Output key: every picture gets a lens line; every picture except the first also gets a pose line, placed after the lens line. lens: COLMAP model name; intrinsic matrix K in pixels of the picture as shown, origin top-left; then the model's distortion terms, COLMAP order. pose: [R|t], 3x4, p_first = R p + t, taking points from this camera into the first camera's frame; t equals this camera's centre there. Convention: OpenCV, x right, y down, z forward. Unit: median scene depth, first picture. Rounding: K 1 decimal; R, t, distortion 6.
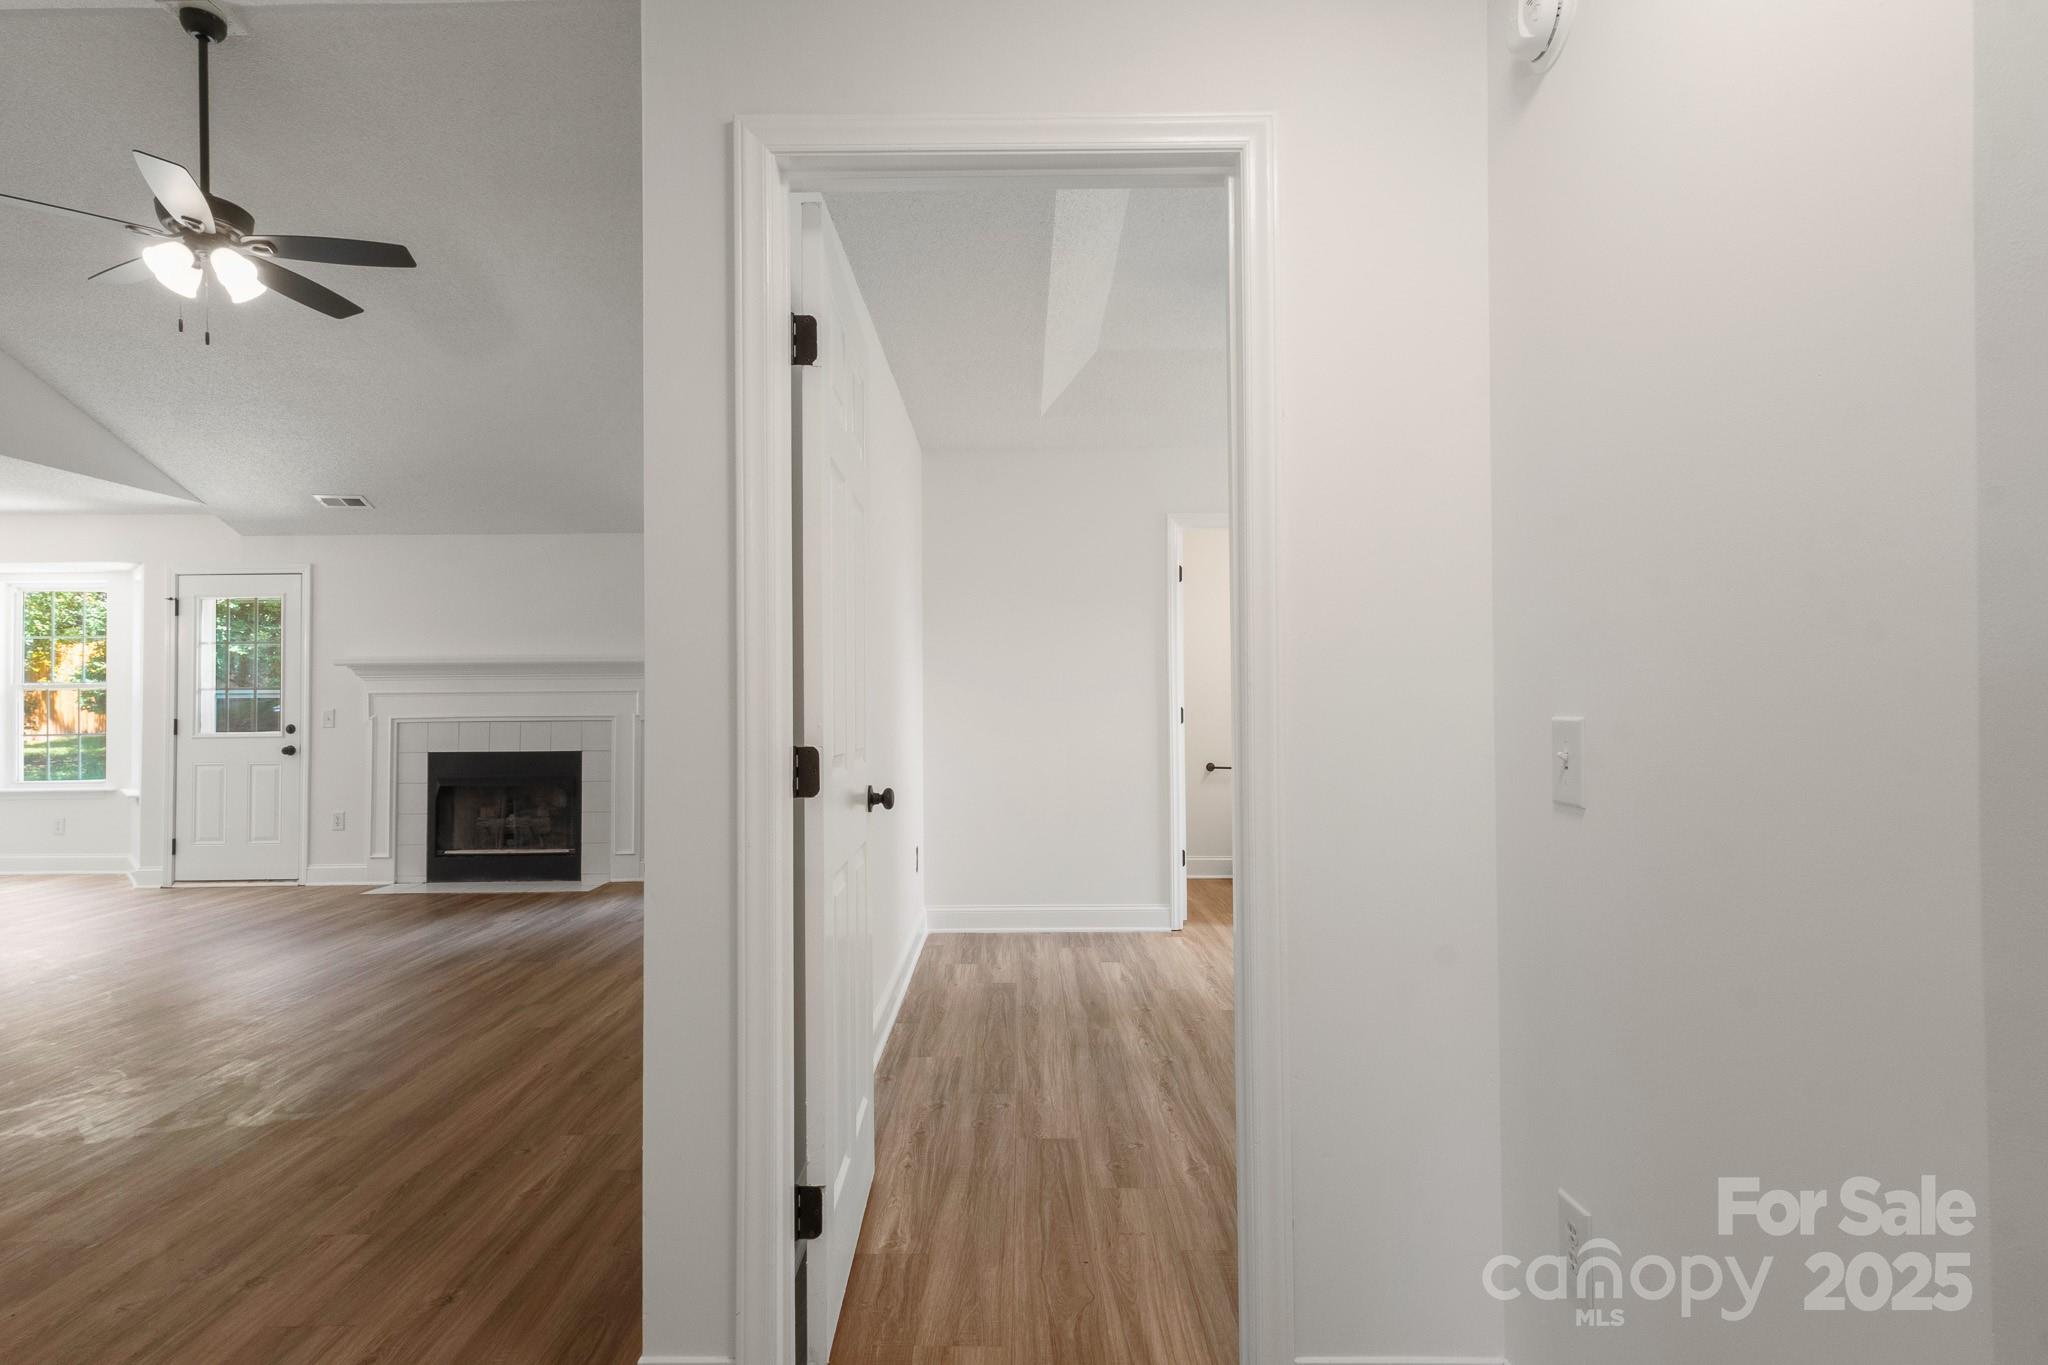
lens RADIAL K [[1043.4, 0, 1024.0], [0, 1043.4, 682.5], [0, 0, 1]] dist [0.010284, -0.000914]
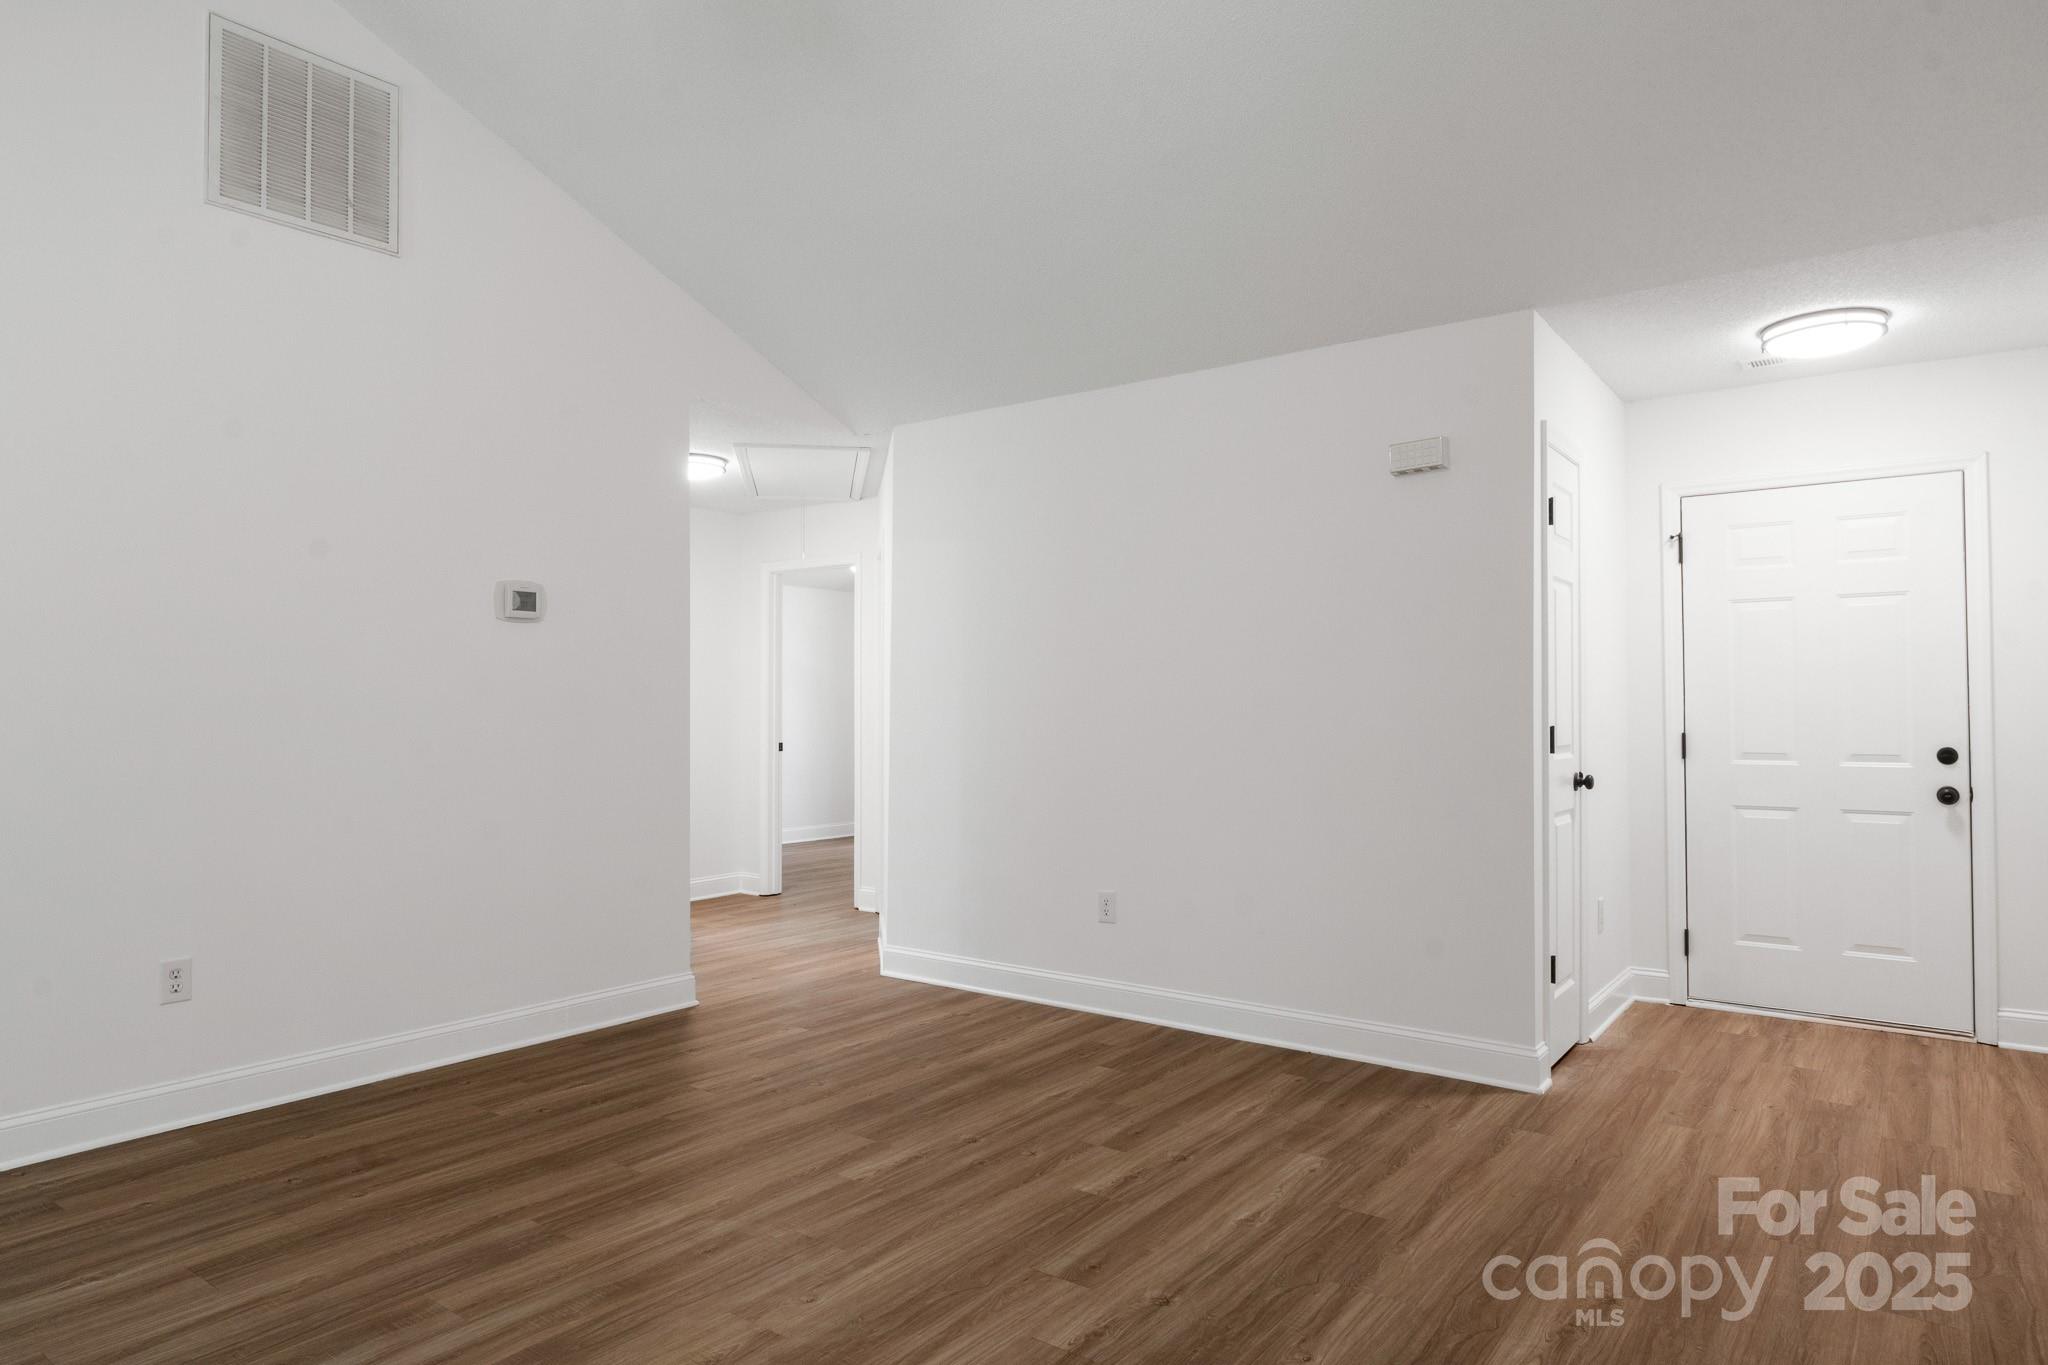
lens RADIAL K [[1228.8, 0, 1011.7], [0, 1228.8, 681.8], [0, 0, 1]] dist [-0.004567, -0.002874]
pose [[-0.793480, 0.023805, 0.608131, -0.676937], [-0.000081, 0.999231, -0.039221, 0.015658], [-0.608596, -0.031171, -0.792868, 0.702807]]
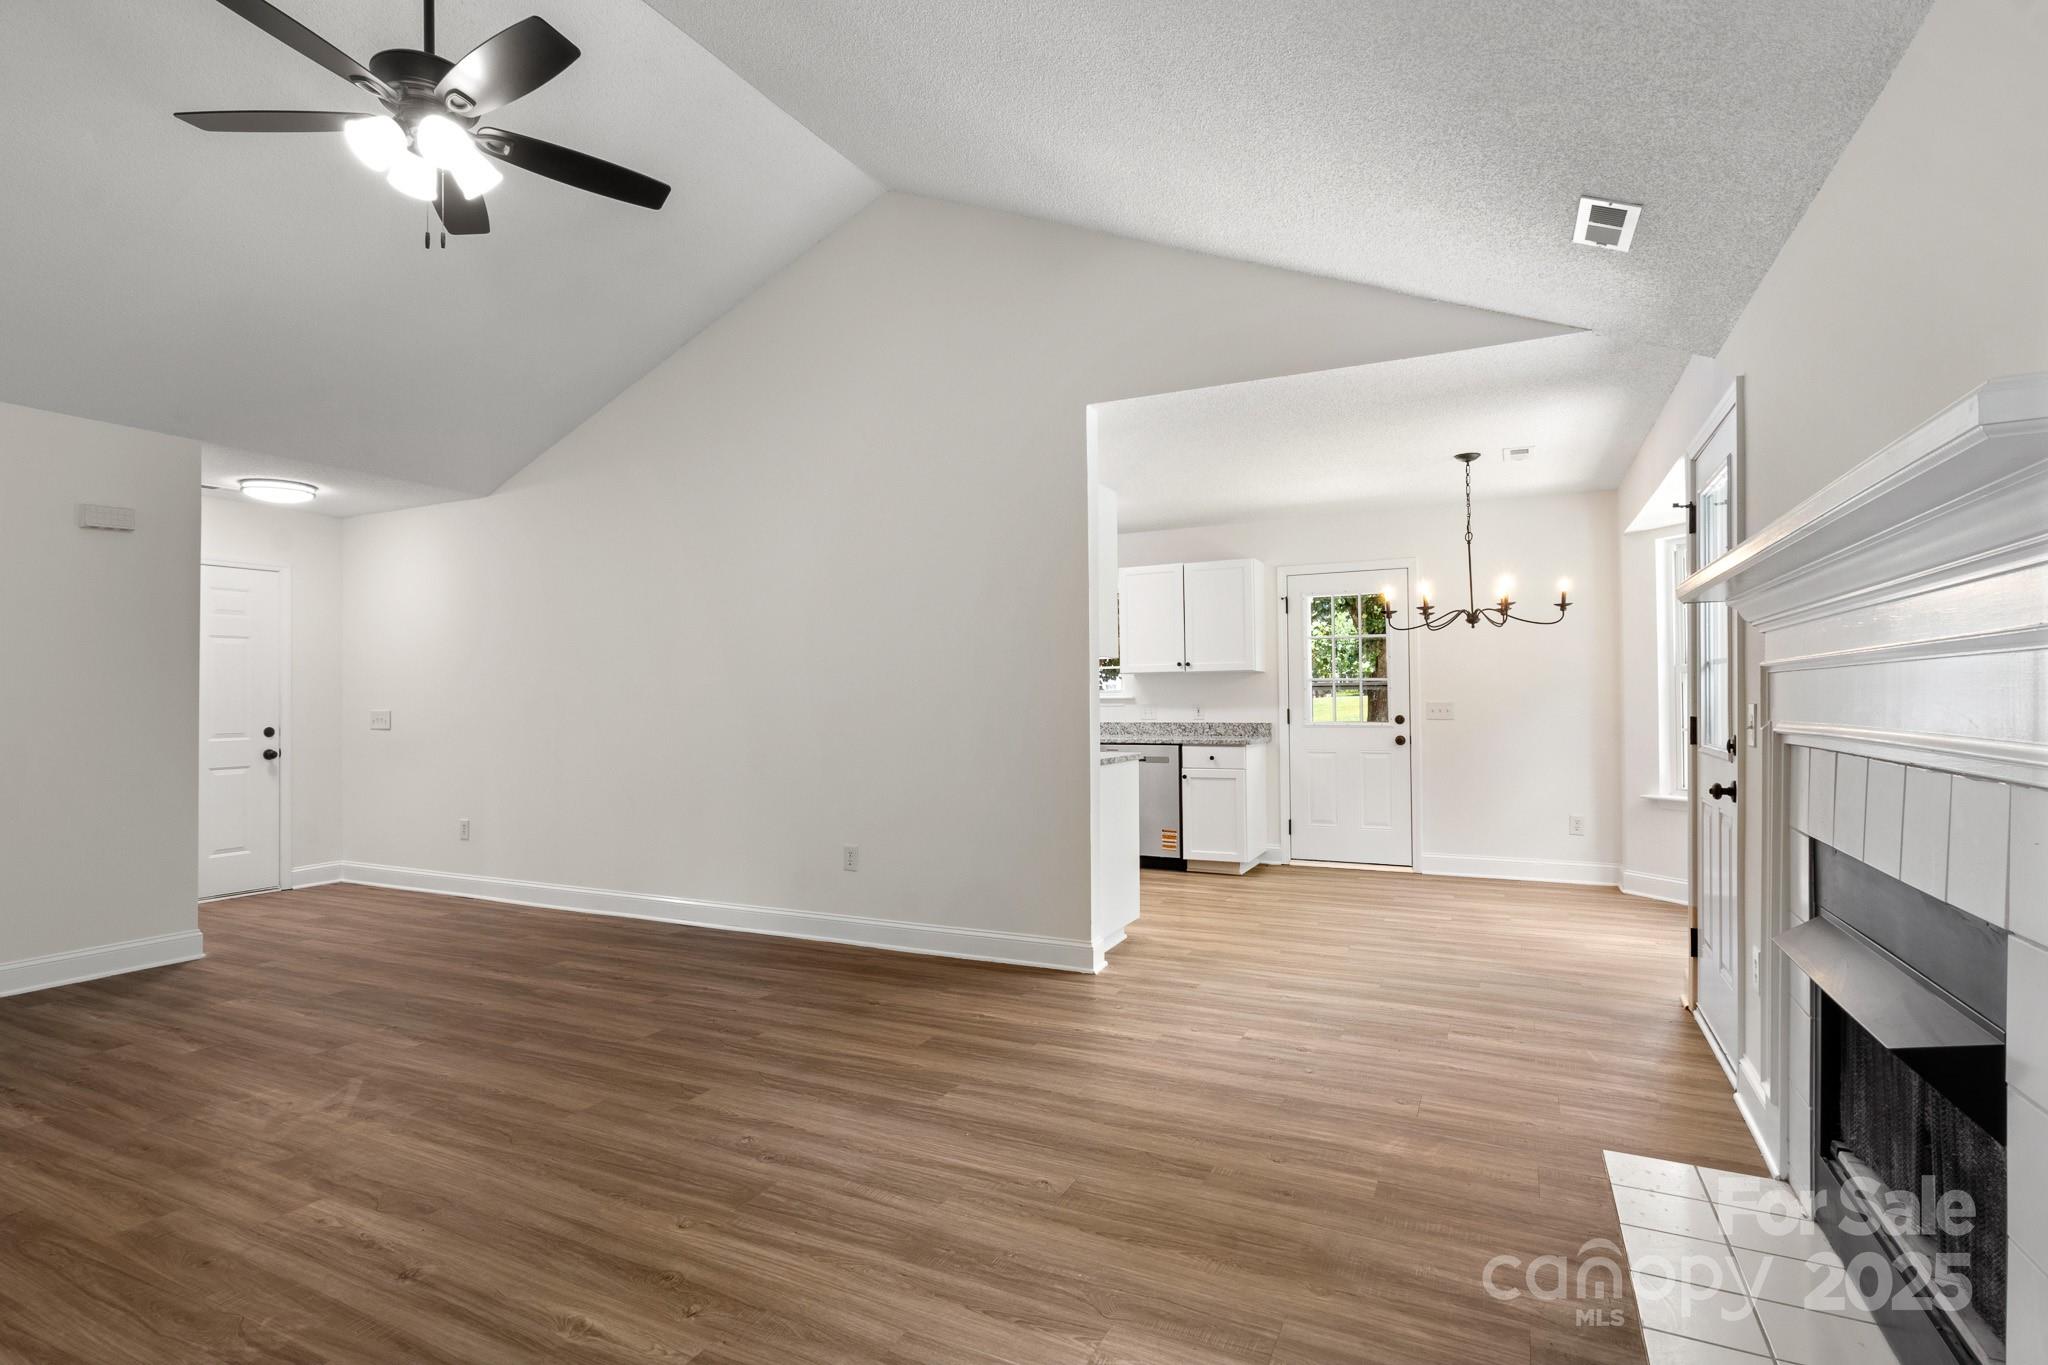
lens RADIAL K [[996.8, 0, 1012.9], [0, 996.8, 680.7], [0, 0, 1]] dist [0.002778, 0.000045]
pose [[-0.453732, -0.003323, -0.891132, -0.163469], [0.025859, 0.999523, -0.016894, 0.015003], [0.890763, -0.030709, -0.453430, 0.928957]]
